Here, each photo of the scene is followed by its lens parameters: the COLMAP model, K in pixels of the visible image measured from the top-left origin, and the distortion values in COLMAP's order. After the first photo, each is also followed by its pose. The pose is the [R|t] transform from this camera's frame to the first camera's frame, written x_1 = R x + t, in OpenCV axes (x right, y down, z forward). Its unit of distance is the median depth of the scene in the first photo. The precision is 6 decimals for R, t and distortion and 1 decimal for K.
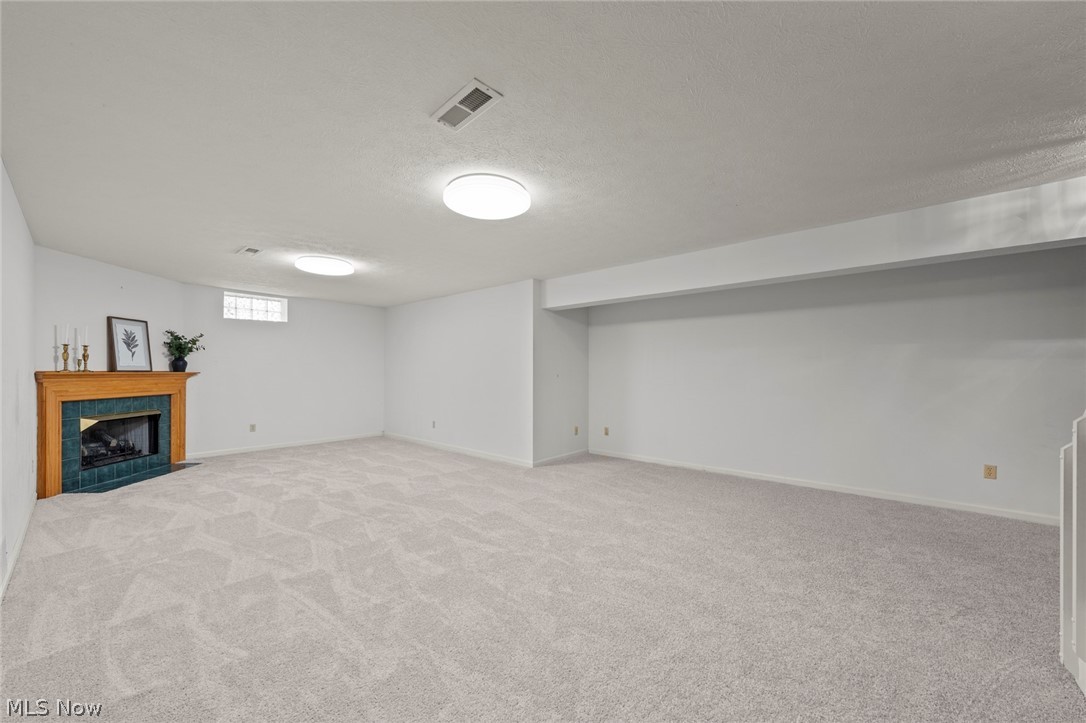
lens RADIAL K [[395.4, 0, 548.0], [0, 395.4, 366.5], [0, 0, 1]] dist [-0.001224, -0.000210]
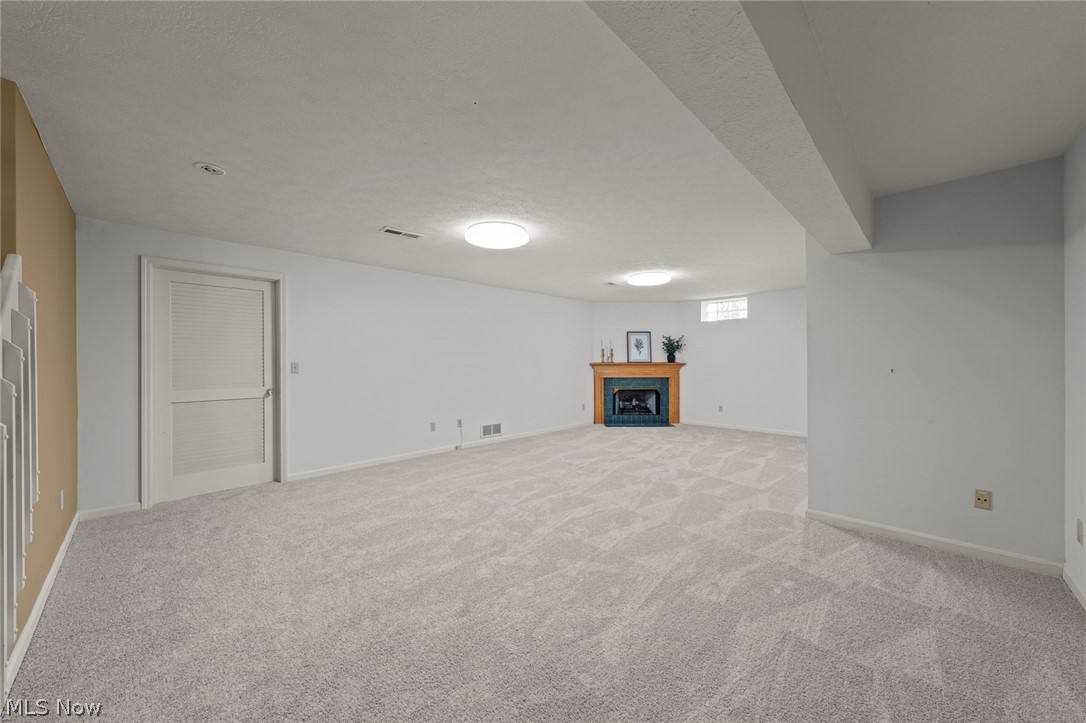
lens RADIAL K [[395.4, 0, 547.0], [0, 395.4, 364.0], [0, 0, 1]] dist [-0.001224, -0.000210]
pose [[-0.049338, 0.002697, -0.998778, 0.676901], [0.014745, 0.999889, 0.001971, 0.009619], [0.998673, -0.014630, -0.049373, 0.711919]]
